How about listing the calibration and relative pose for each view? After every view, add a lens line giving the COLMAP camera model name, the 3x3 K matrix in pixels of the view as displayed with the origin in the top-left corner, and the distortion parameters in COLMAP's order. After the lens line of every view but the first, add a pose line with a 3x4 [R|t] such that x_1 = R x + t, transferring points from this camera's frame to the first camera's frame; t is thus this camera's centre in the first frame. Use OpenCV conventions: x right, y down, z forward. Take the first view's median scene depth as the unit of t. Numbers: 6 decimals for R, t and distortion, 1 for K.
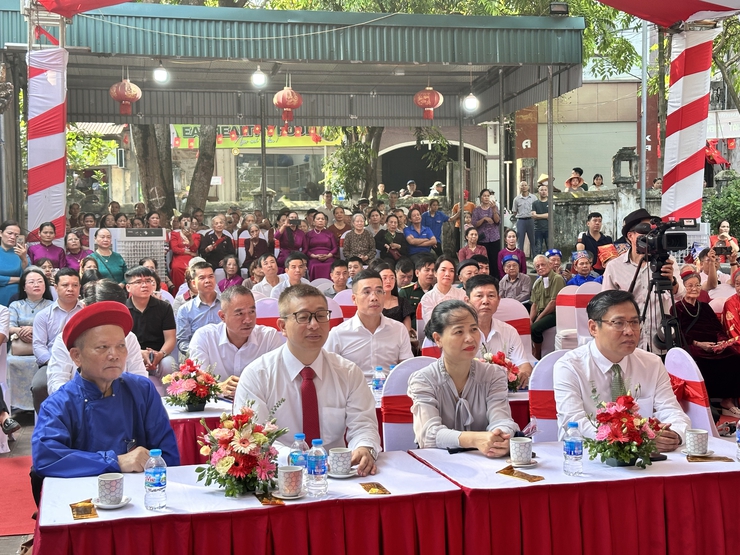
lens RADIAL K [[1076.7, 0, 370.0], [0, 1076.7, 277.5], [0, 0, 1]] dist [0.170357, 0.007343]
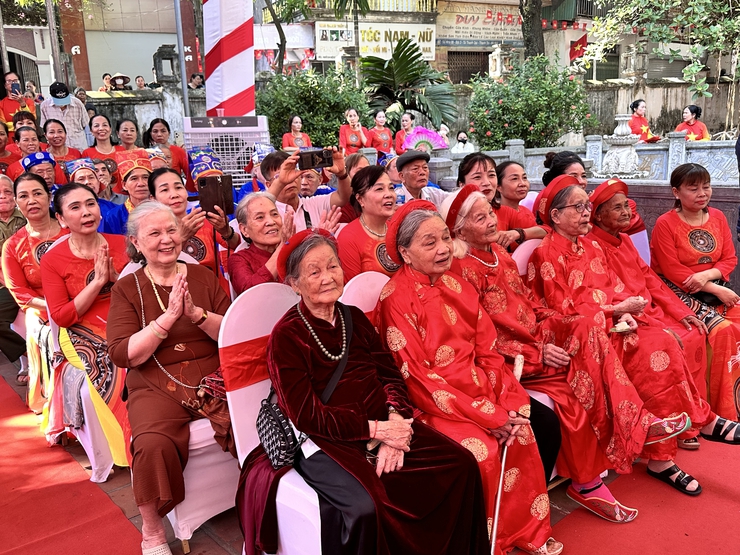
lens RADIAL K [[660.9, 0, 370.0], [0, 660.9, 277.5], [0, 0, 1]] dist [0.111233, -0.202938]
pose [[0.880158, -0.124730, 0.458000, 0.104924], [0.045898, 0.982701, 0.179421, -0.013775], [-0.472456, -0.136898, 0.870657, 0.396367]]
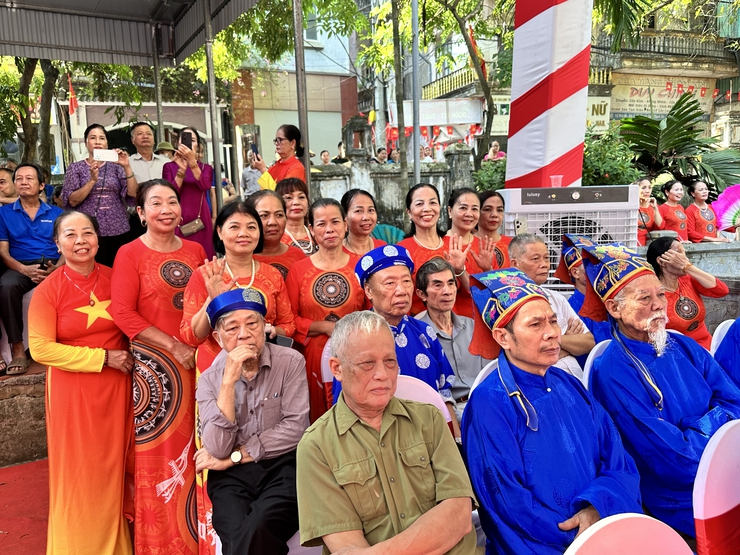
lens RADIAL K [[626.1, 0, 367.9], [0, 626.1, 292.6], [0, 0, 1]] dist [0.077223, -0.133957]
pose [[0.942325, -0.061469, 0.329005, 0.069009], [0.033419, 0.995358, 0.090251, -0.022493], [-0.333025, -0.074051, 0.940006, 0.553597]]
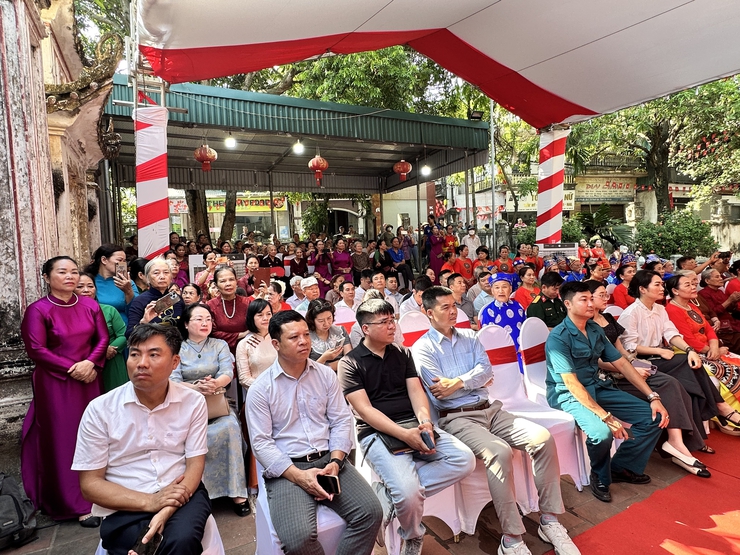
lens RADIAL K [[438.8, 0, 370.0], [0, 438.8, 277.5], [0, 0, 1]] dist [0.002102, 0.002051]
pose [[0.966949, -0.038490, 0.252047, -0.124356], [0.036279, 0.999252, 0.013417, -0.012167], [-0.252375, -0.003829, 0.967622, 0.308804]]
